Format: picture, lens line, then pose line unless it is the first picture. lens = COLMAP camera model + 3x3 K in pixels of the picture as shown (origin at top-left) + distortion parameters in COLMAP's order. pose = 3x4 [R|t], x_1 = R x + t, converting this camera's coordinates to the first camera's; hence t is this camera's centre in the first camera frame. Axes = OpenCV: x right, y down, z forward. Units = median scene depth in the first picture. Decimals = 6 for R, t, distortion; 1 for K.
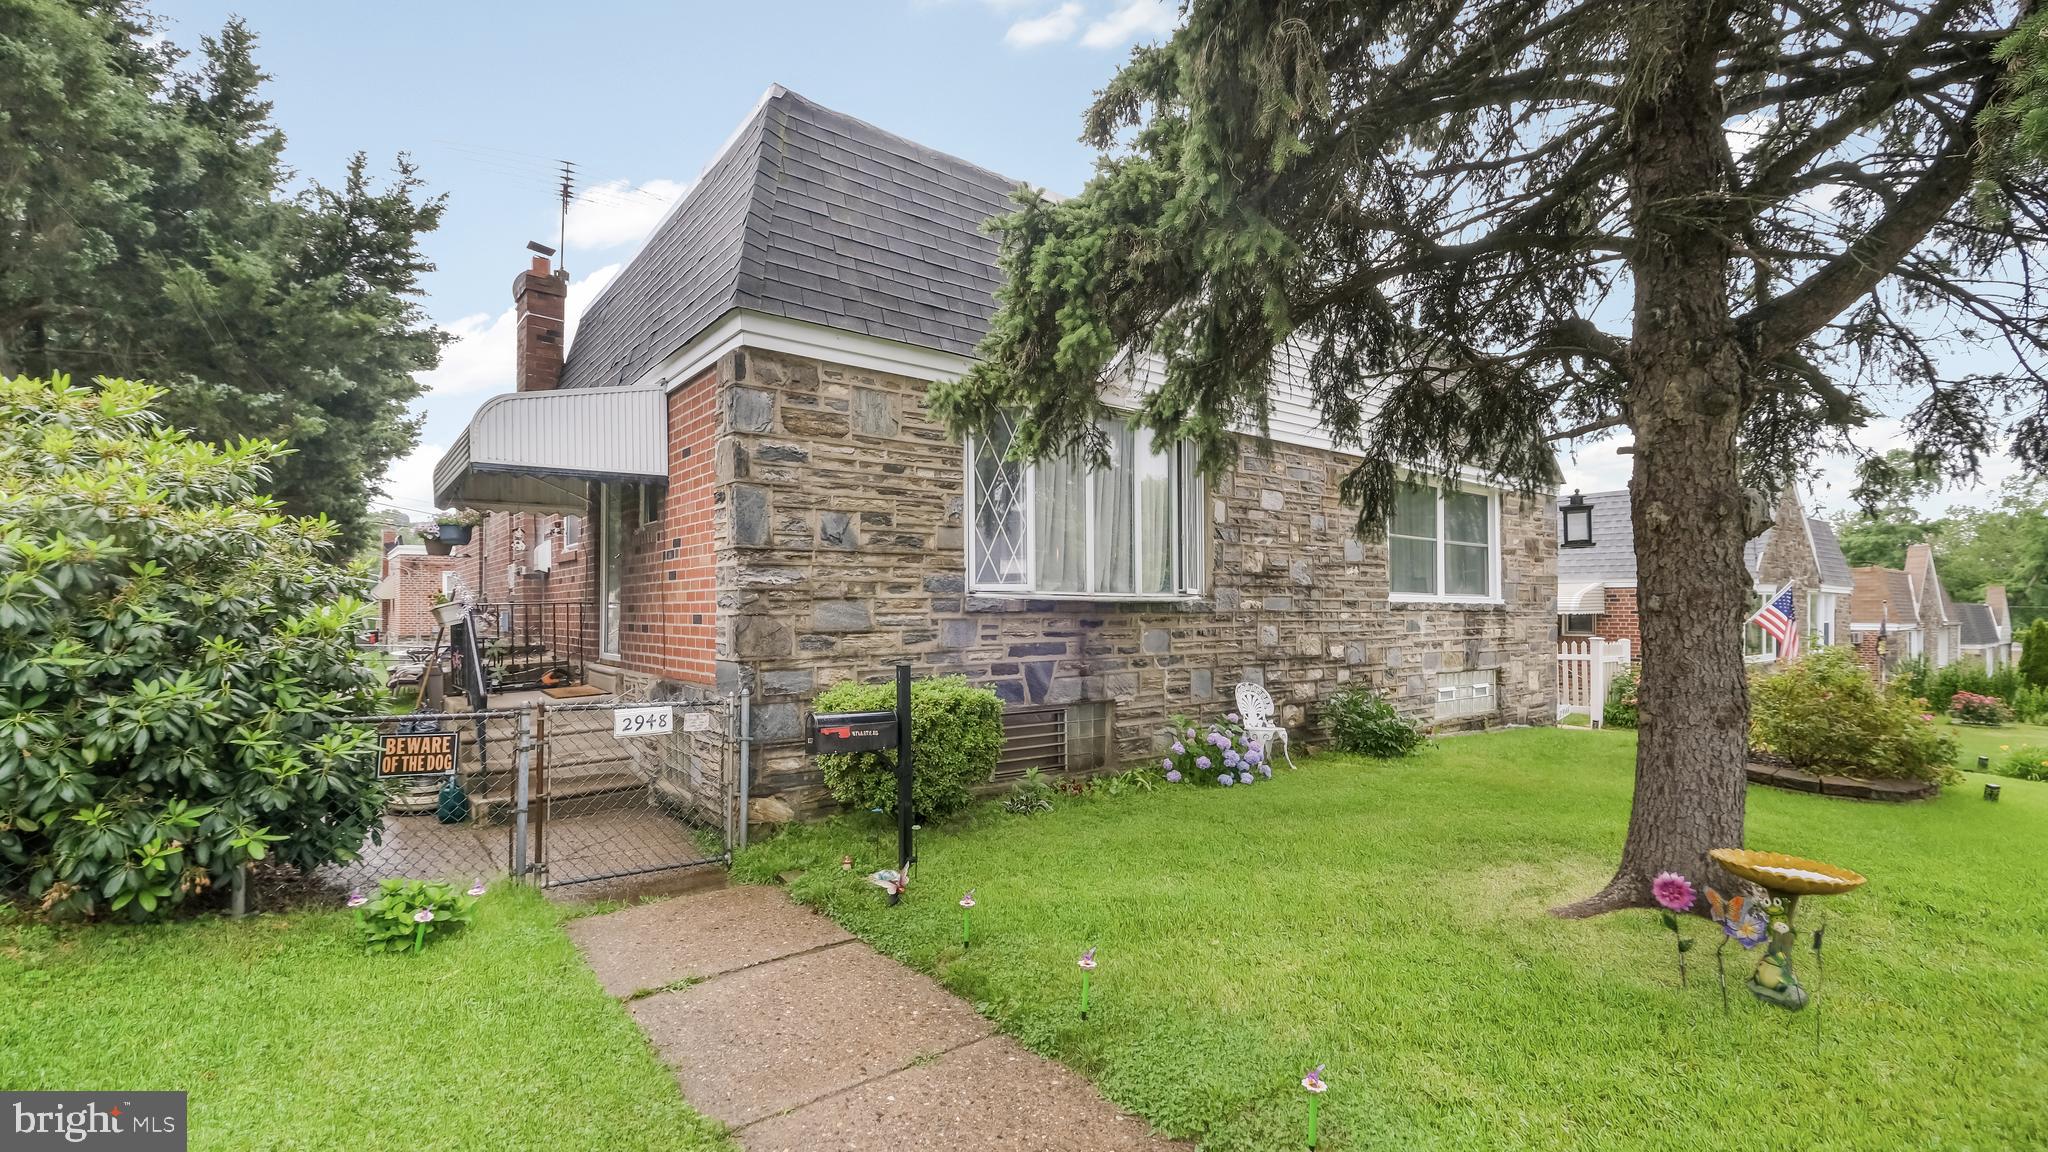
lens RADIAL K [[893.2, 0, 1021.9], [0, 893.2, 601.7], [0, 0, 1]] dist [0.002099, 0.000664]
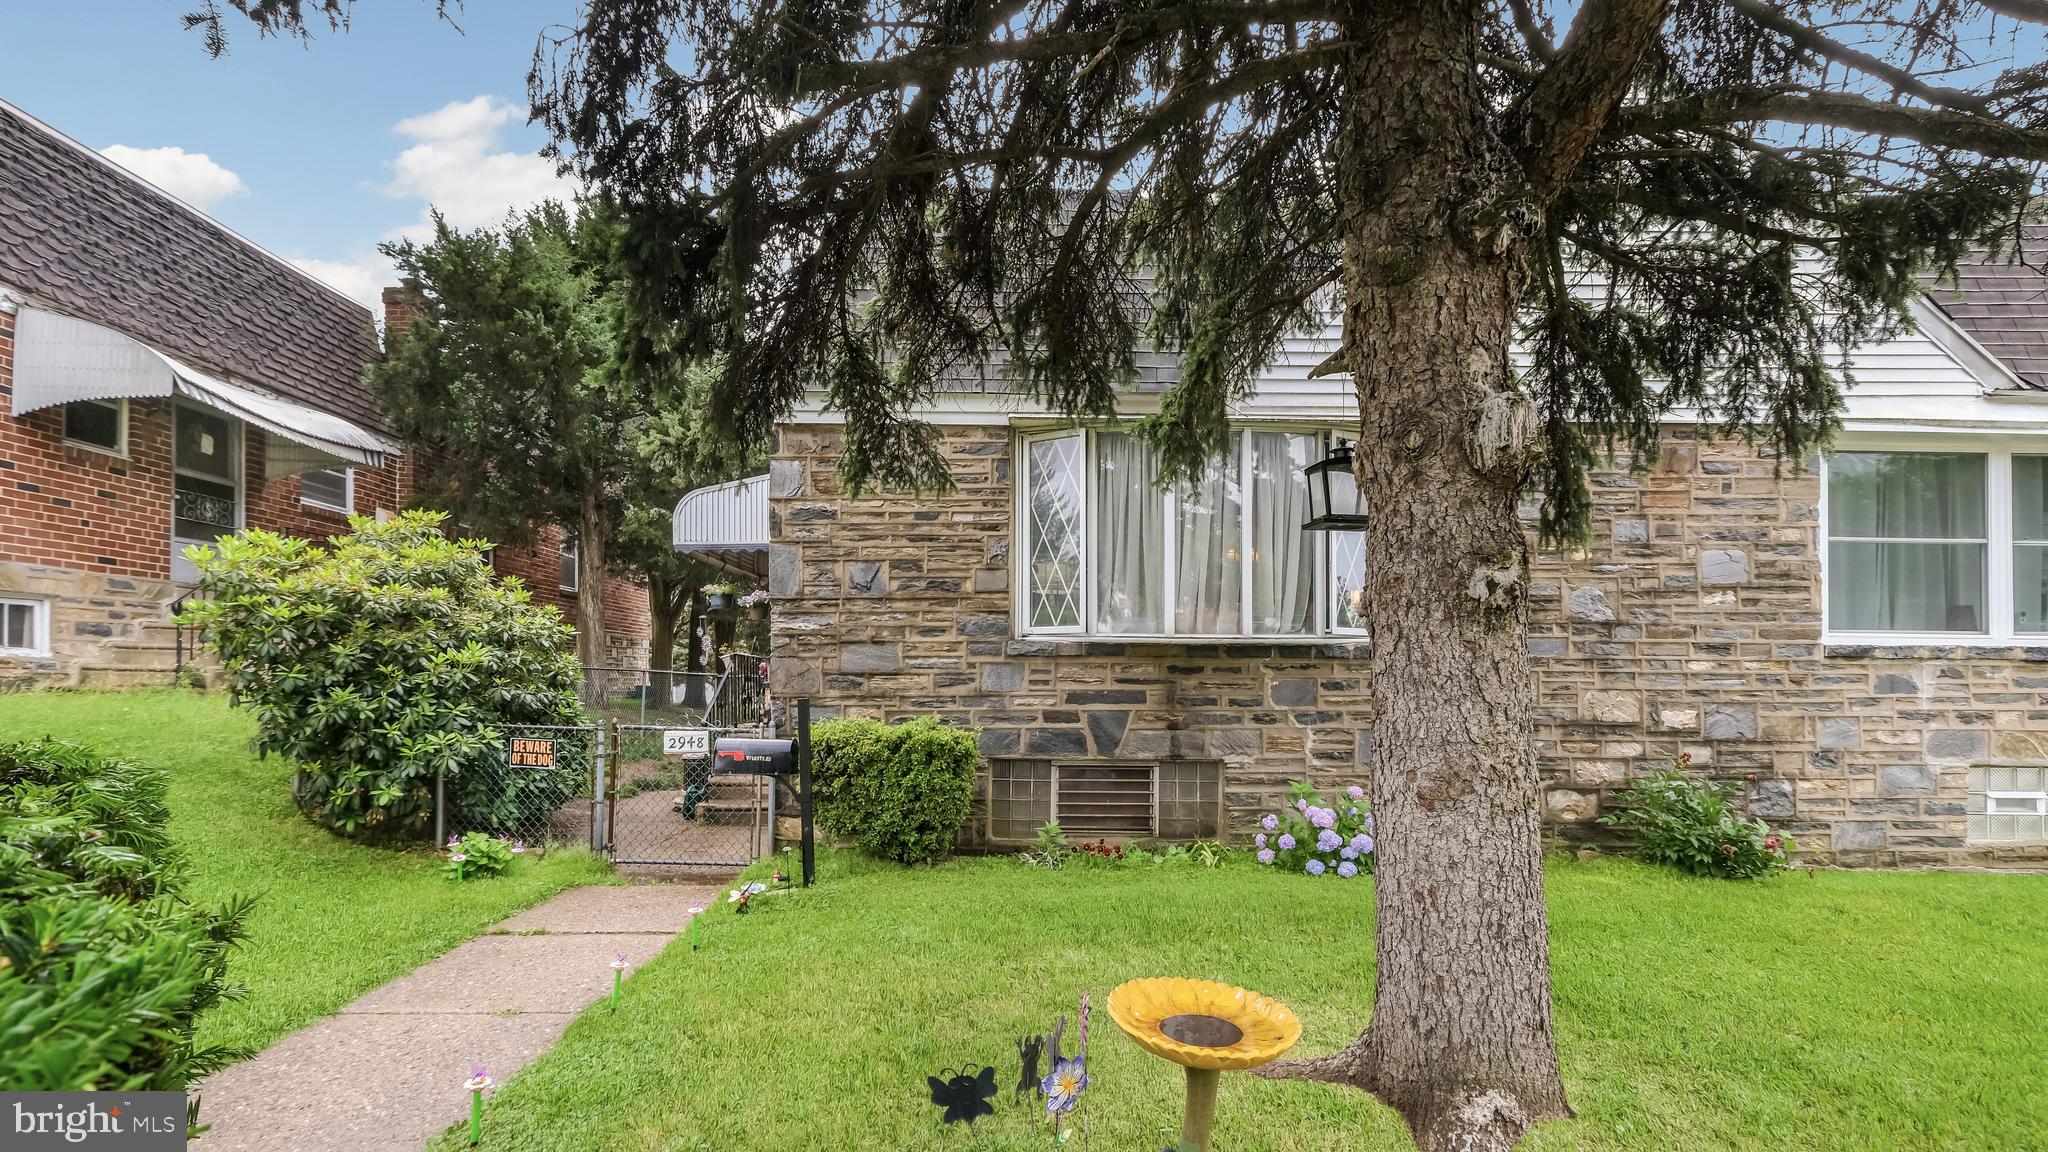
lens RADIAL K [[935.5, 0, 1053.4], [0, 935.5, 666.5], [0, 0, 1]] dist [0.000475, 0.000320]
pose [[0.792190, -0.006771, -0.610236, 0.607546], [0.001112, 0.999953, -0.009653, 0.033841], [0.610273, 0.006969, 0.792160, 0.226848]]
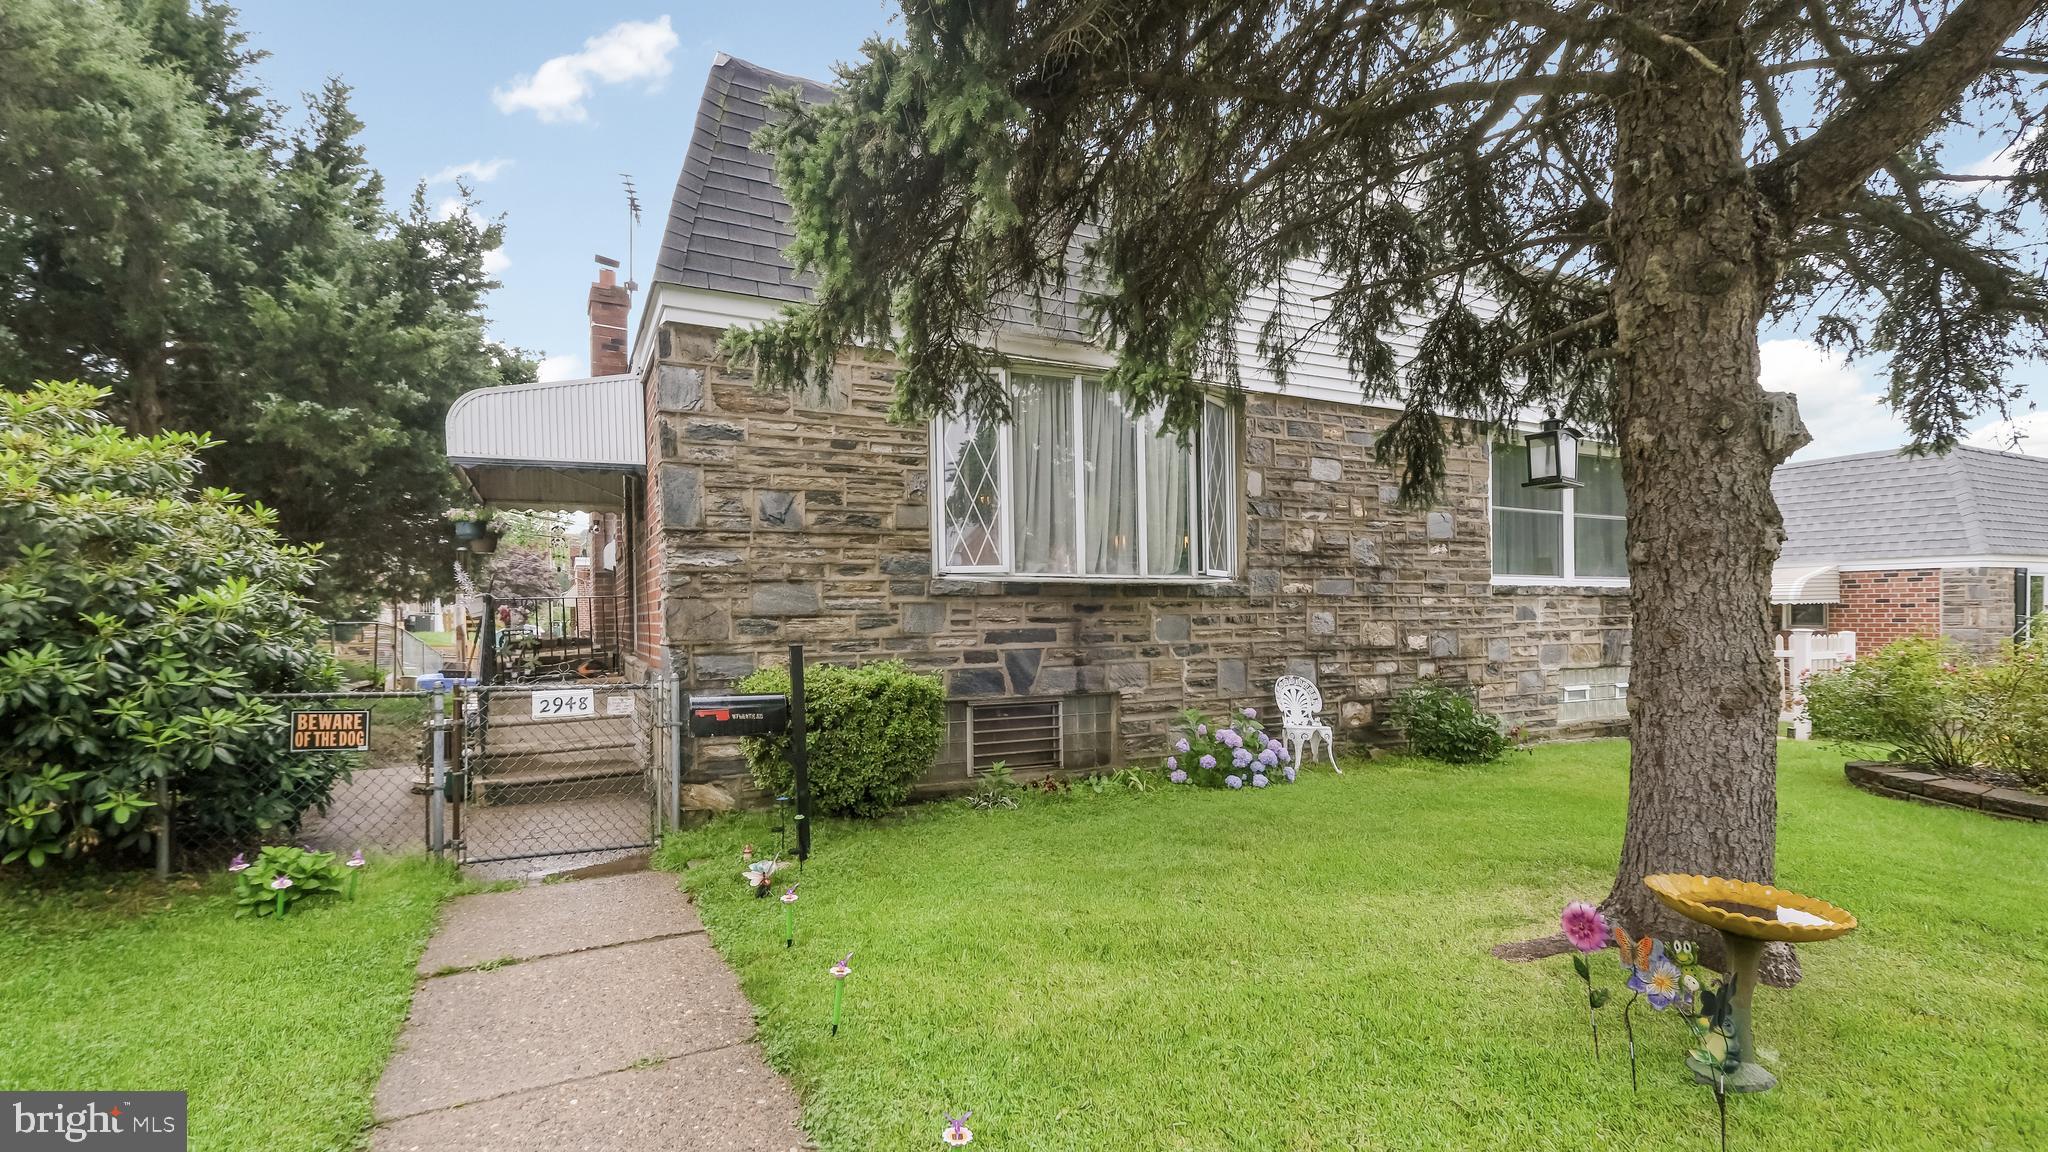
lens RADIAL K [[898.1, 0, 1024.5], [0, 898.1, 624.3], [0, 0, 1]] dist [0.003241, -0.000126]
pose [[0.979806, -0.009820, -0.199711, 0.225776], [0.013326, 0.999780, 0.016218, 0.028273], [0.199508, -0.018552, 0.979721, 0.094245]]
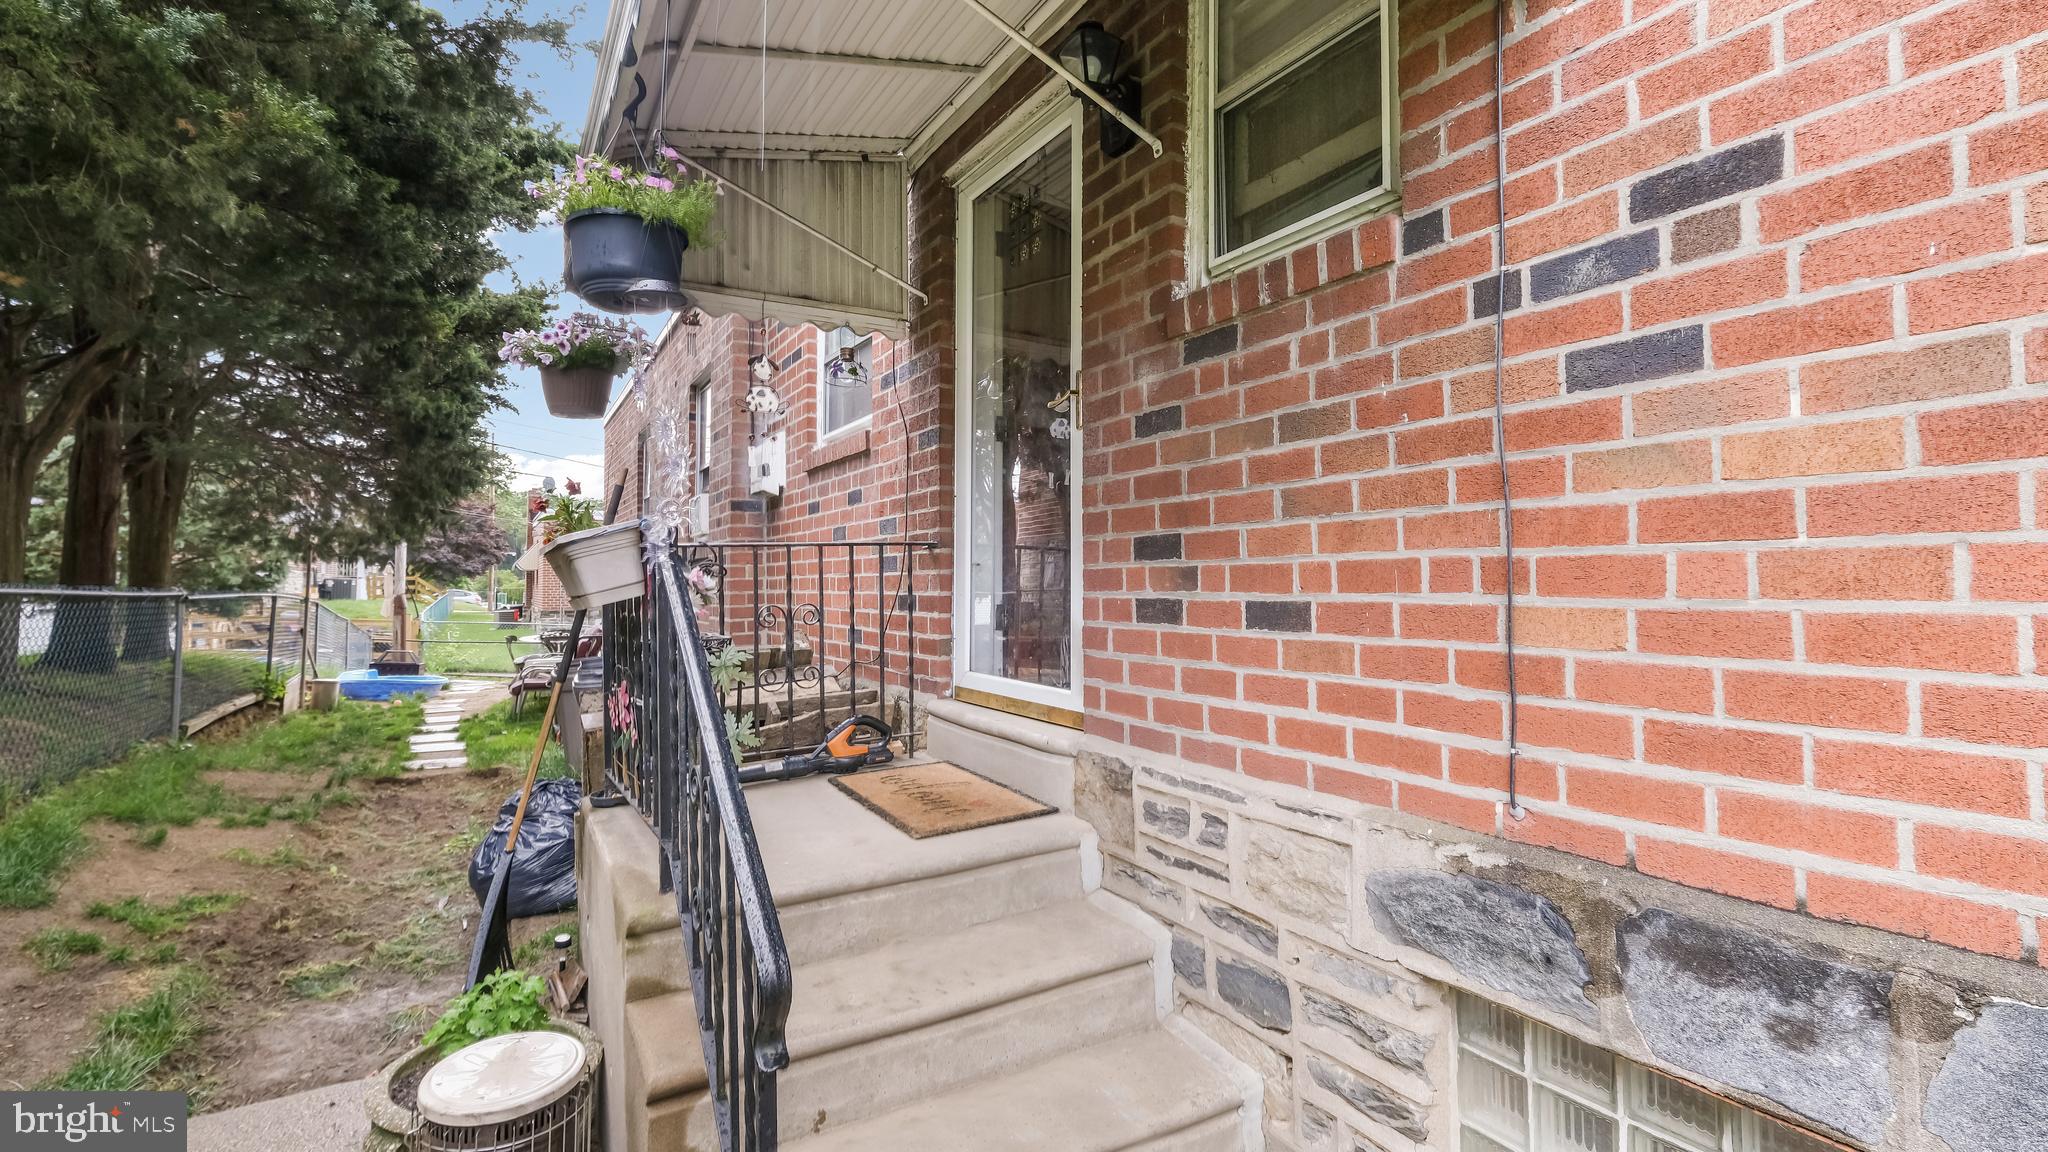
lens RADIAL K [[854.2, 0, 978.8], [0, 854.2, 554.2], [0, 0, 1]] dist [0.000690, 0.000162]
pose [[0.989395, -0.008371, -0.145007, -0.513736], [0.004649, 0.999651, -0.025988, 0.019675], [0.145174, 0.025038, 0.989089, 0.796523]]
